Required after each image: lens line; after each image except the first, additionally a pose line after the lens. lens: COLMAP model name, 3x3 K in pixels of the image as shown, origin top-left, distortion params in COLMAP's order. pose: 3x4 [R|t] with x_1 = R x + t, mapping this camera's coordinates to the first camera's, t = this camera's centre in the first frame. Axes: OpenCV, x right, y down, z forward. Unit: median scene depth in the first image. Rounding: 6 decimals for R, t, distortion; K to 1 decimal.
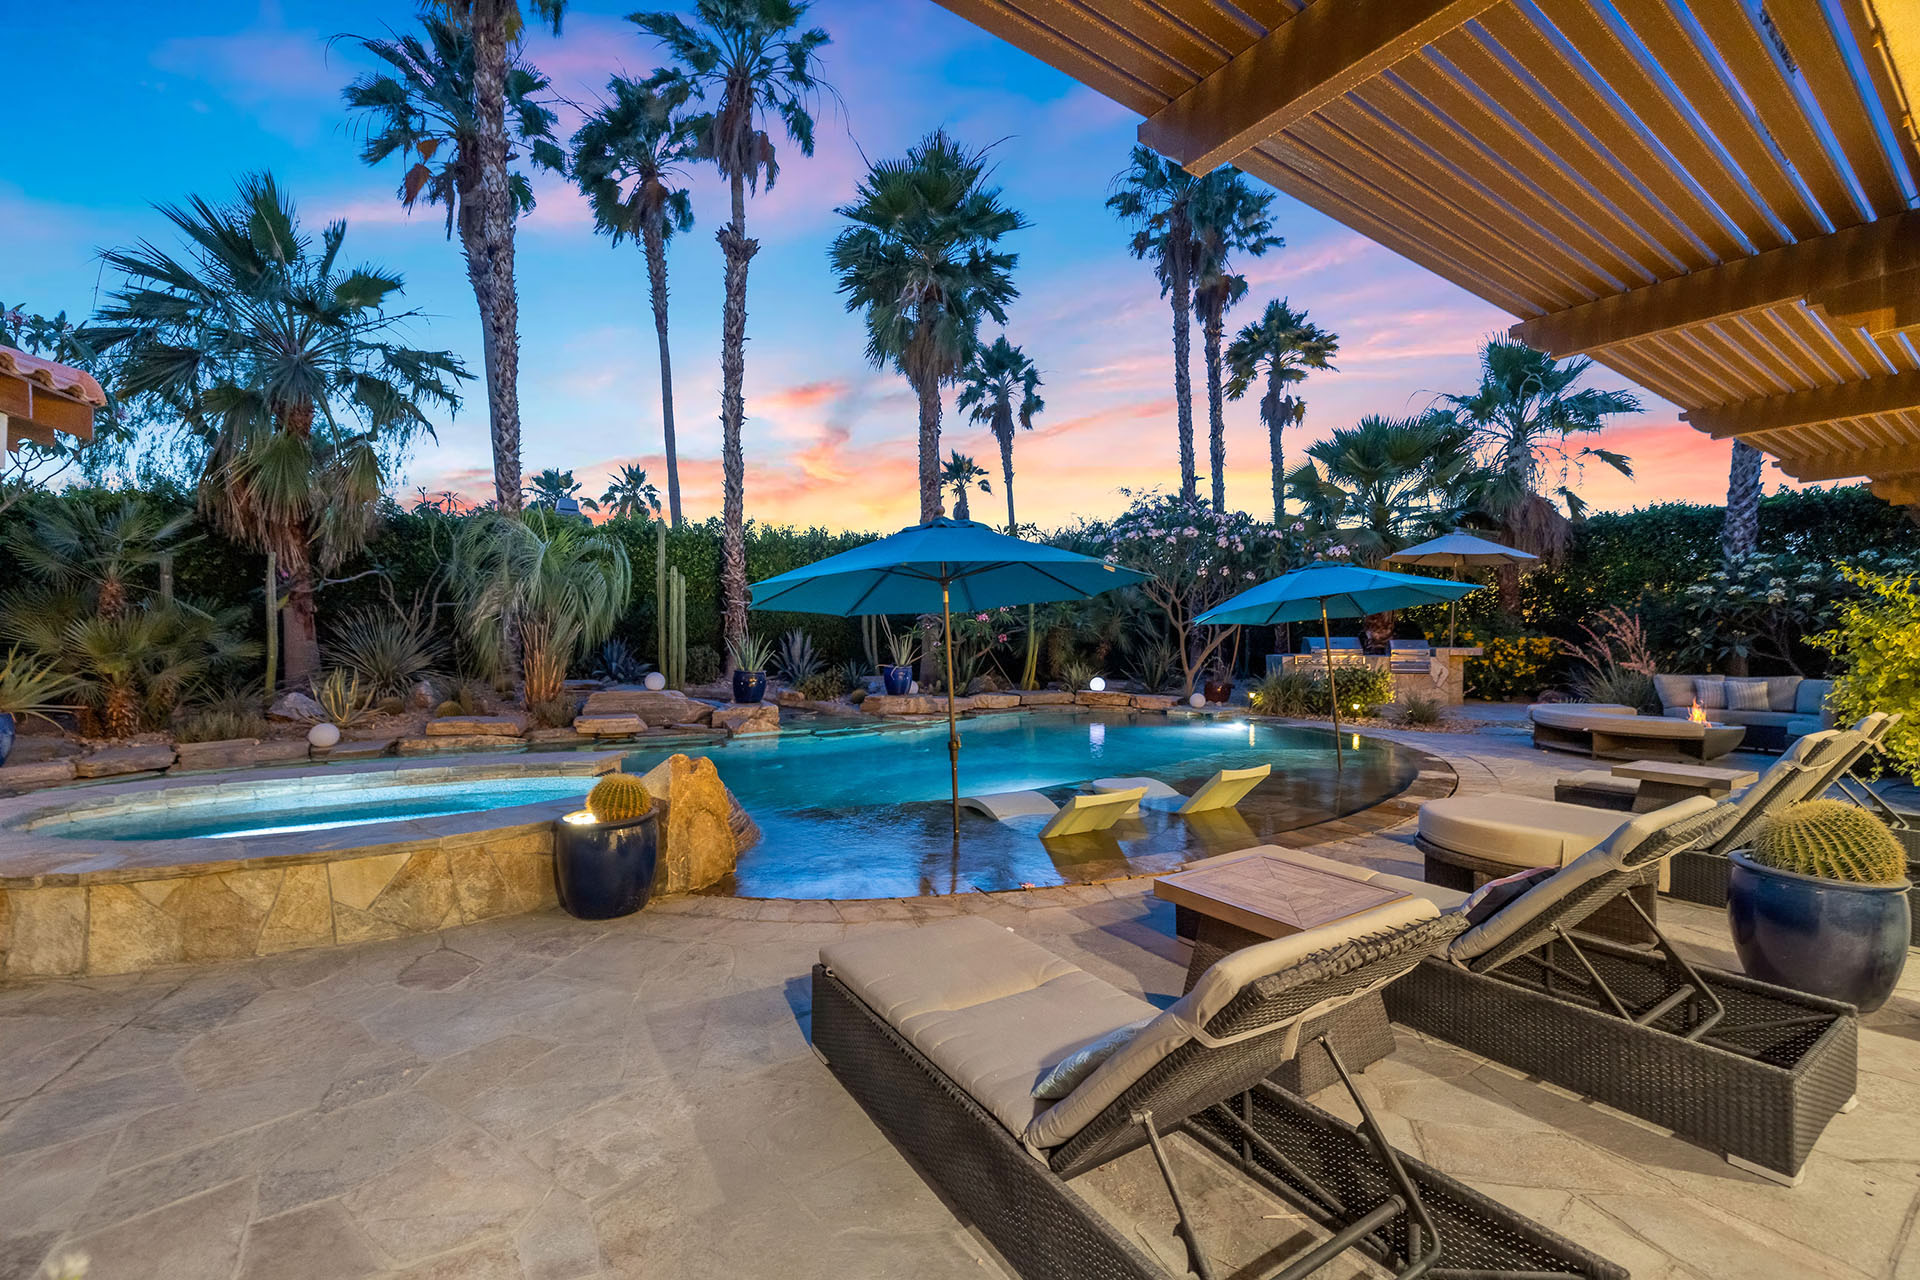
lens RADIAL K [[800.8, 0, 960.6], [0, 800.8, 640.6], [0, 0, 1]] dist [0.000669, -0.000111]
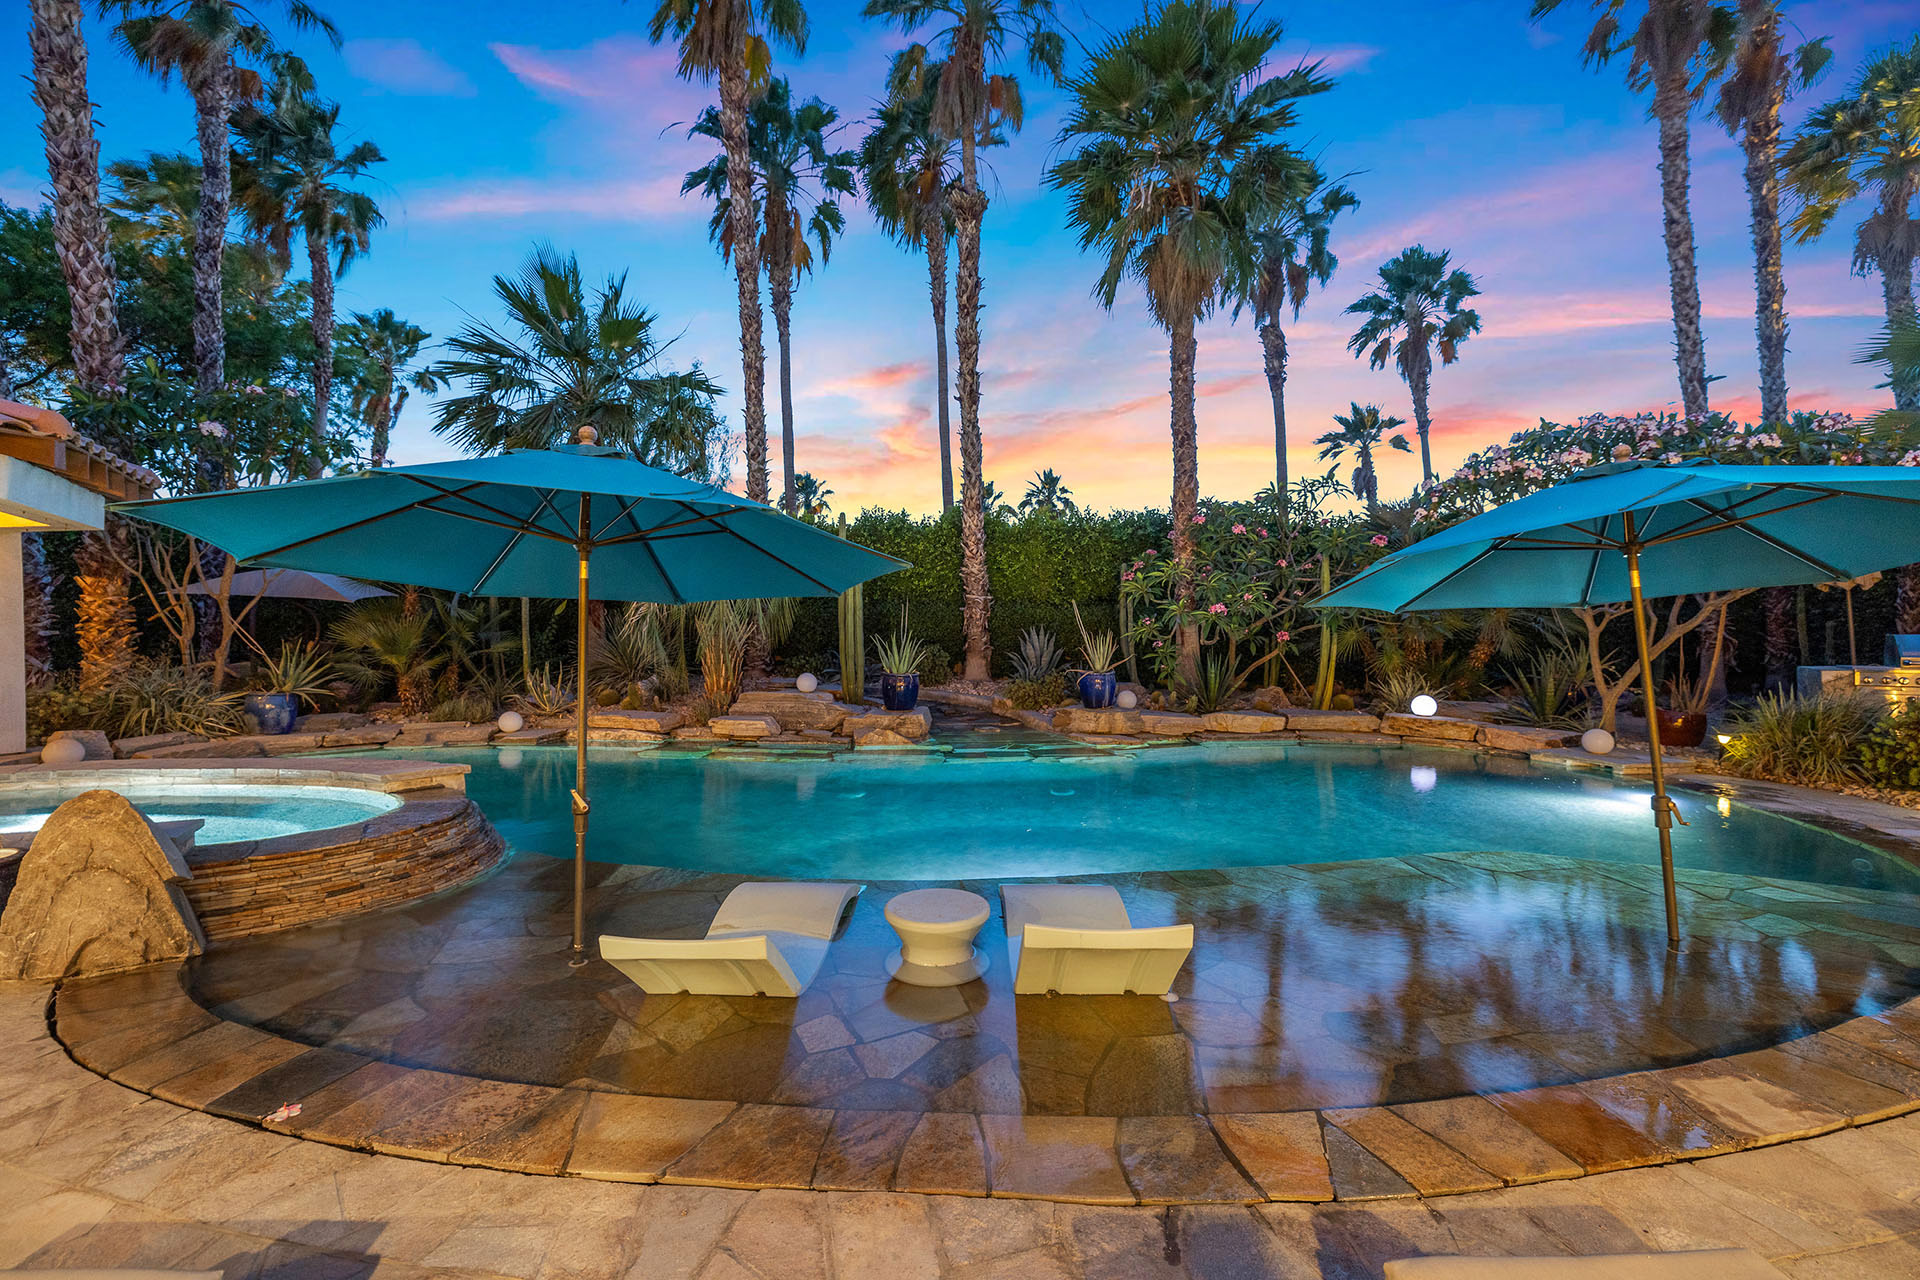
lens RADIAL K [[800.8, 0, 962.4], [0, 800.8, 636.3], [0, 0, 1]] dist [0.000669, -0.000111]
pose [[0.837585, -0.001298, -0.546306, 0.241952], [-0.000992, 0.999992, -0.003896, 0.000039], [0.546306, 0.003806, 0.837577, 0.265629]]
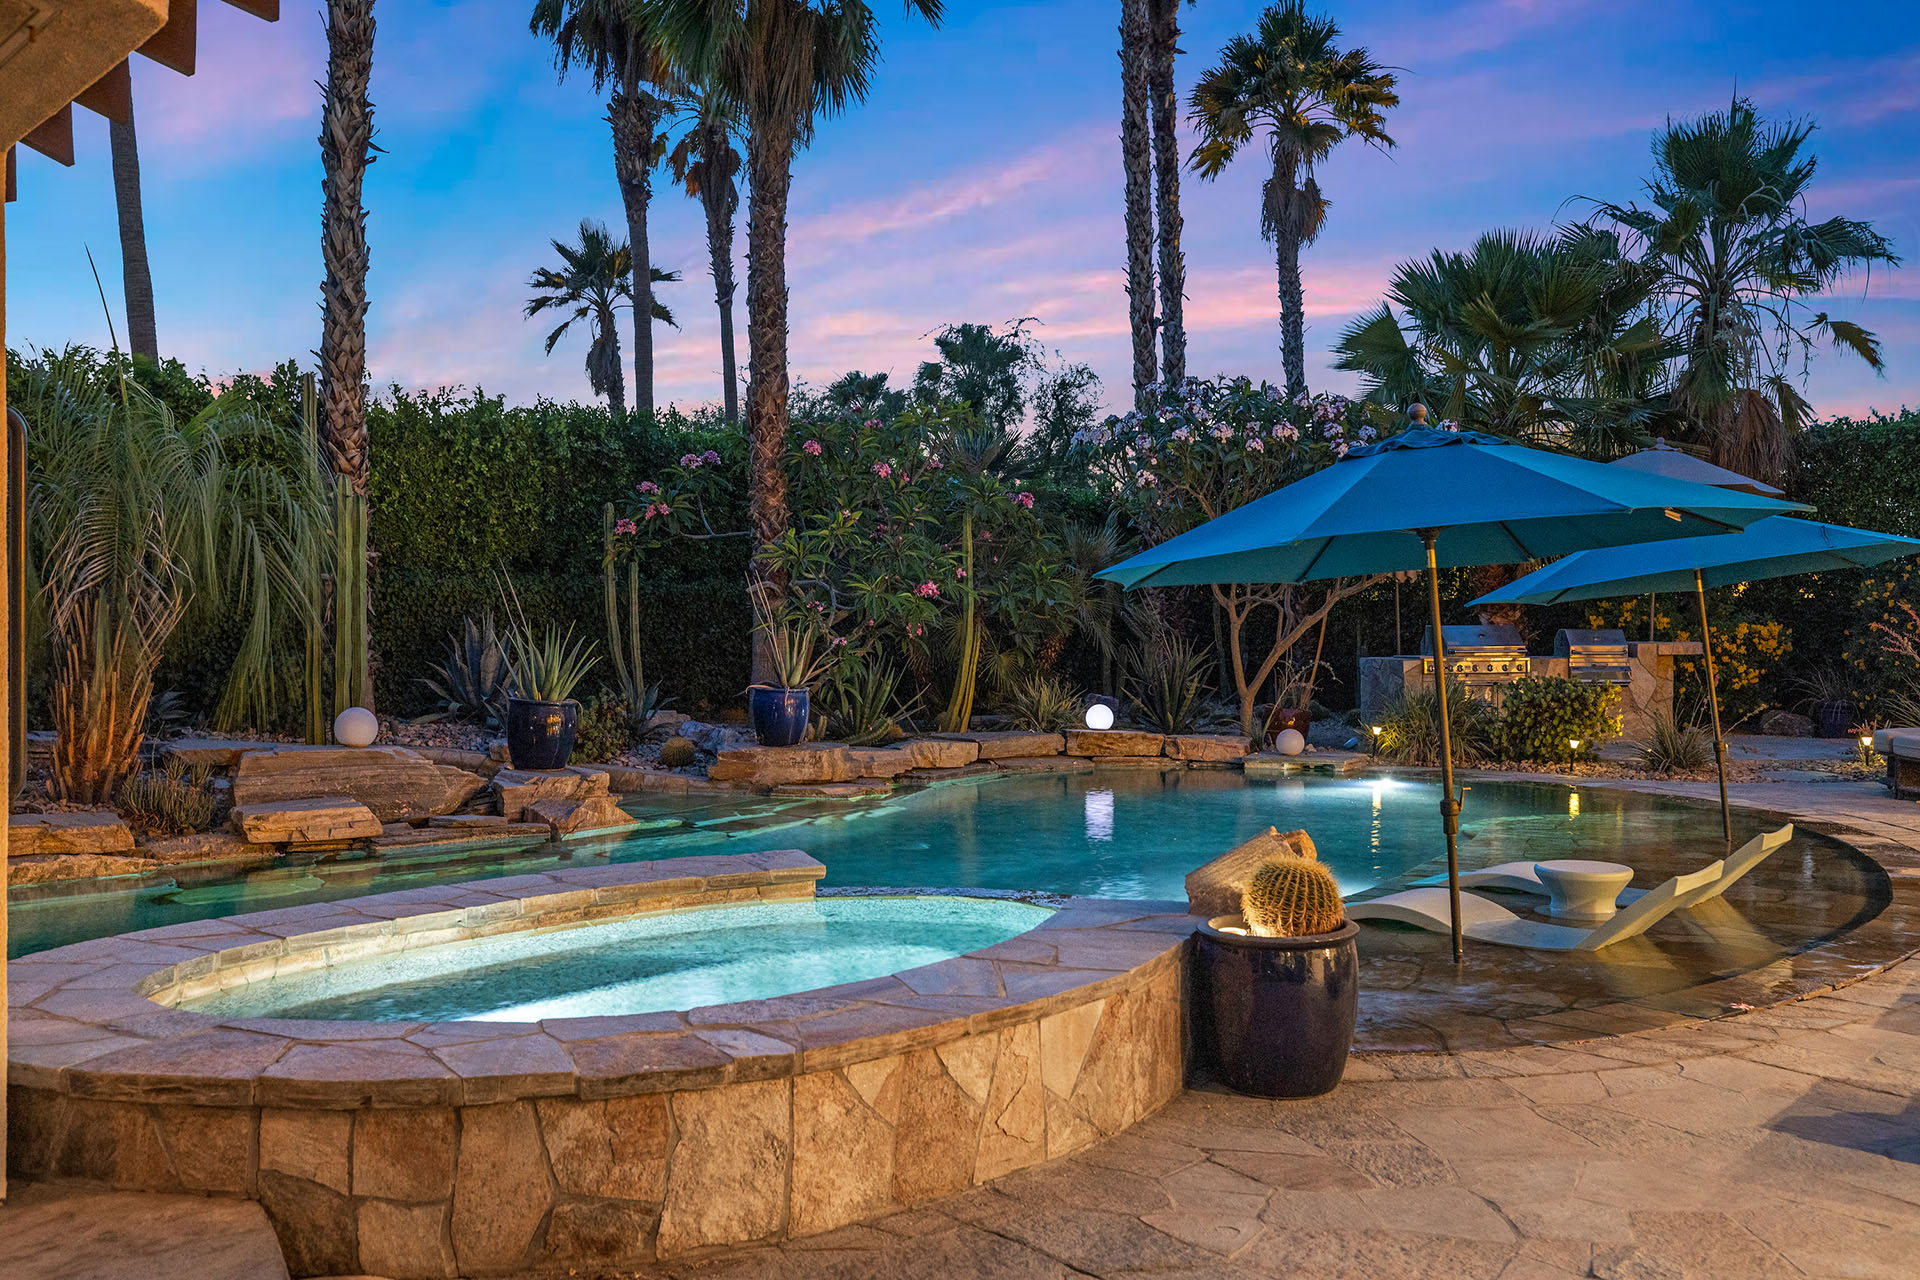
lens RADIAL K [[1732.4, 0, 960.5], [0, 1732.4, 630.7], [0, 0, 1]] dist [-0.000630, -0.001950]
pose [[0.945007, -0.005487, 0.327005, -0.321821], [0.006432, 0.999978, -0.001808, -0.000208], [-0.326988, 0.003812, 0.945021, -0.041843]]
